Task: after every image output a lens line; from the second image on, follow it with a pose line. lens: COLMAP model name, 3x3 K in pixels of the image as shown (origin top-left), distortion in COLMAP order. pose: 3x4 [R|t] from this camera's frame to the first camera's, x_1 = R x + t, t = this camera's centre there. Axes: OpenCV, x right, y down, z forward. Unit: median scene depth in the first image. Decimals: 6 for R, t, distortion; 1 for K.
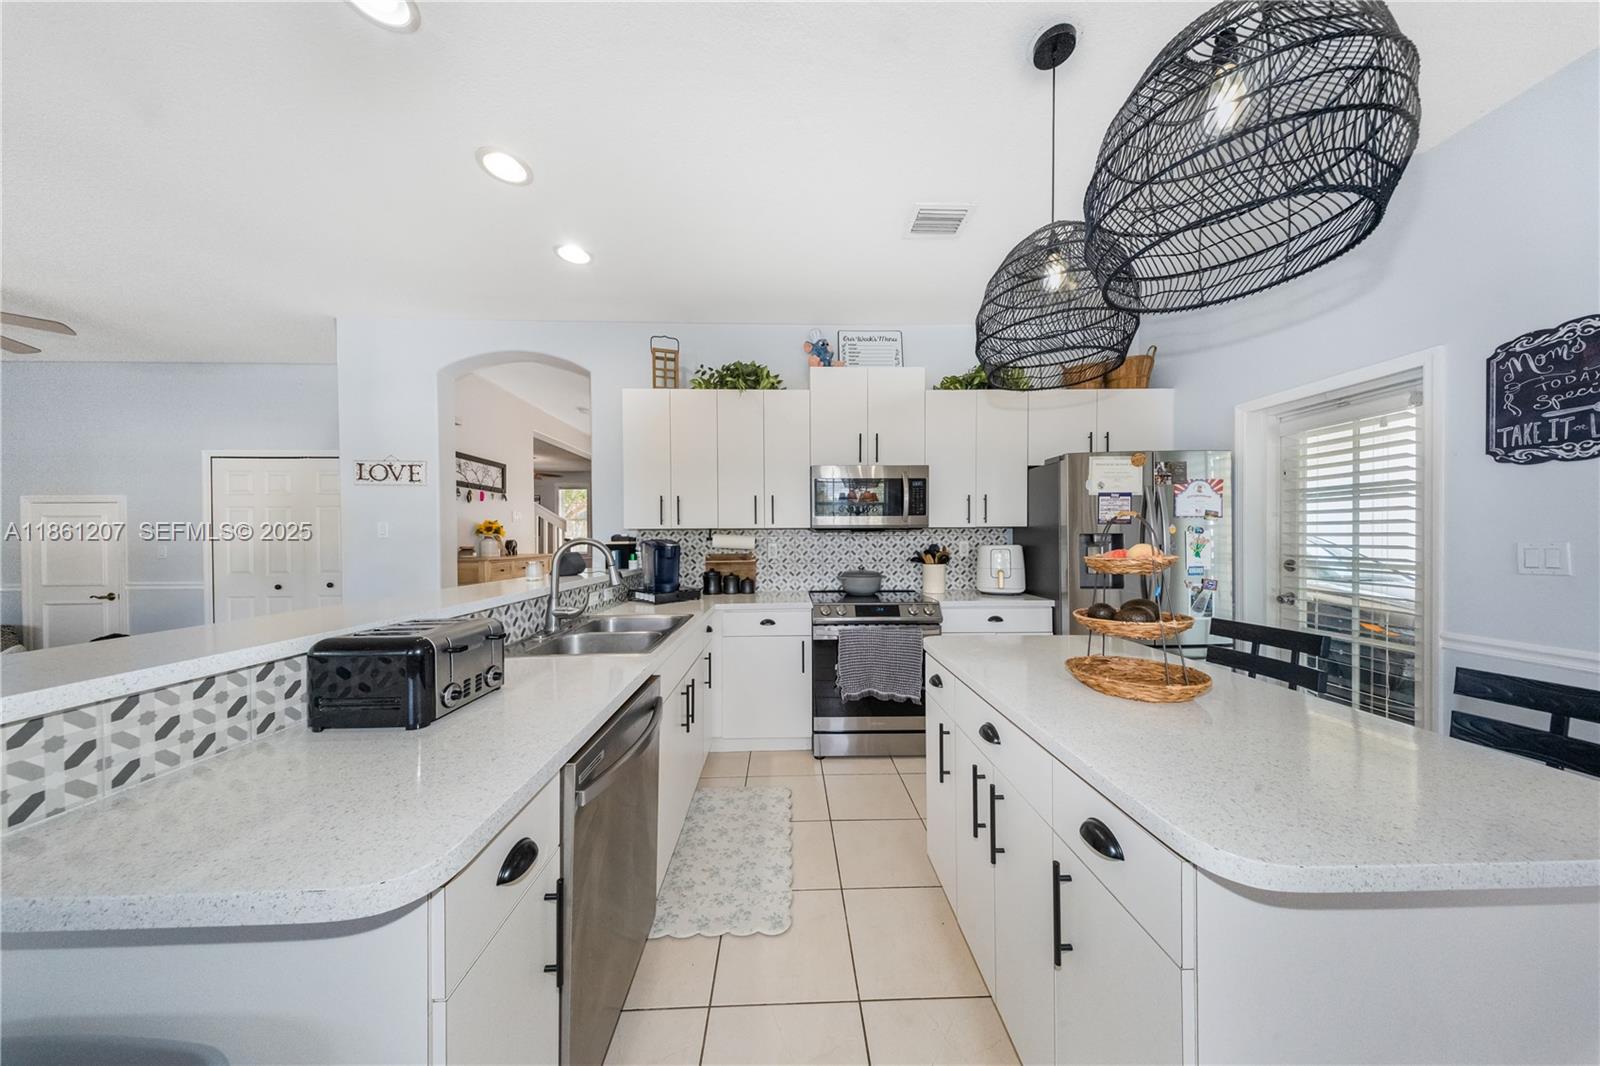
lens RADIAL K [[471.3, 0, 792.4], [0, 471.3, 535.6], [0, 0, 1]] dist [-0.000424, -0.000127]
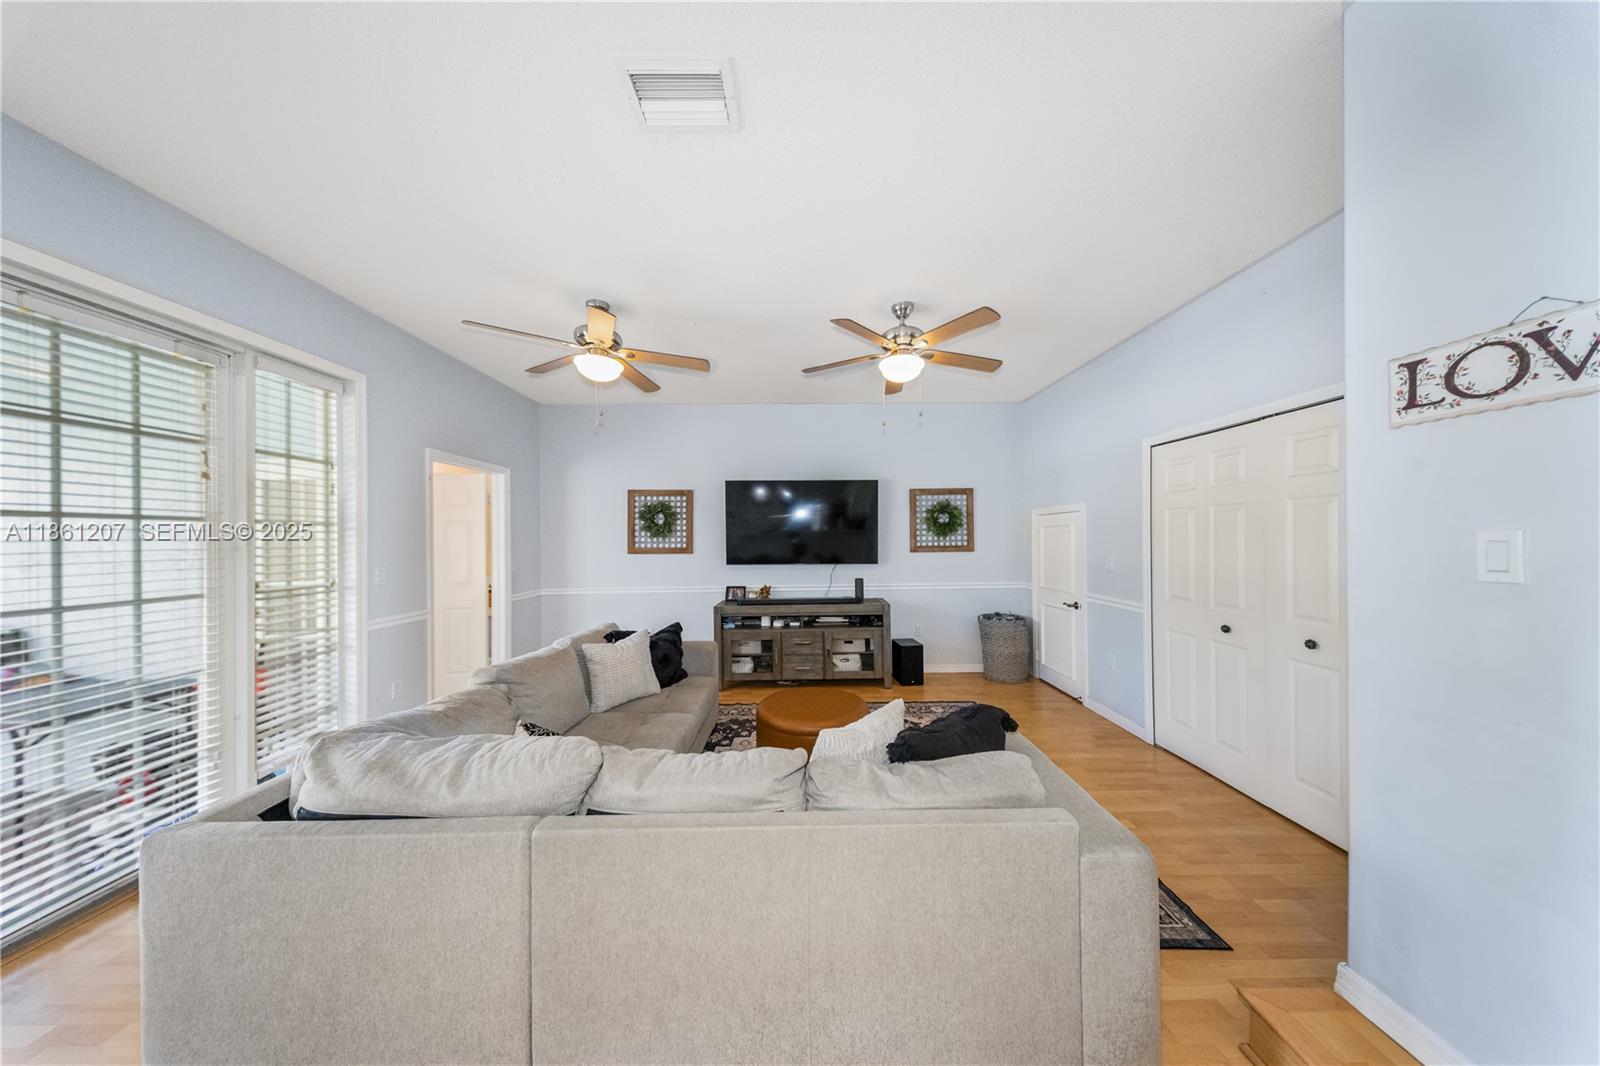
lens RADIAL K [[471.3, 0, 793.7], [0, 471.3, 536.2], [0, 0, 1]] dist [-0.000424, -0.000127]
pose [[-0.027282, 0.000216, -0.999628, -0.432577], [-0.001743, 0.999998, 0.000263, -0.017116], [0.999626, 0.001750, -0.027282, 0.428478]]
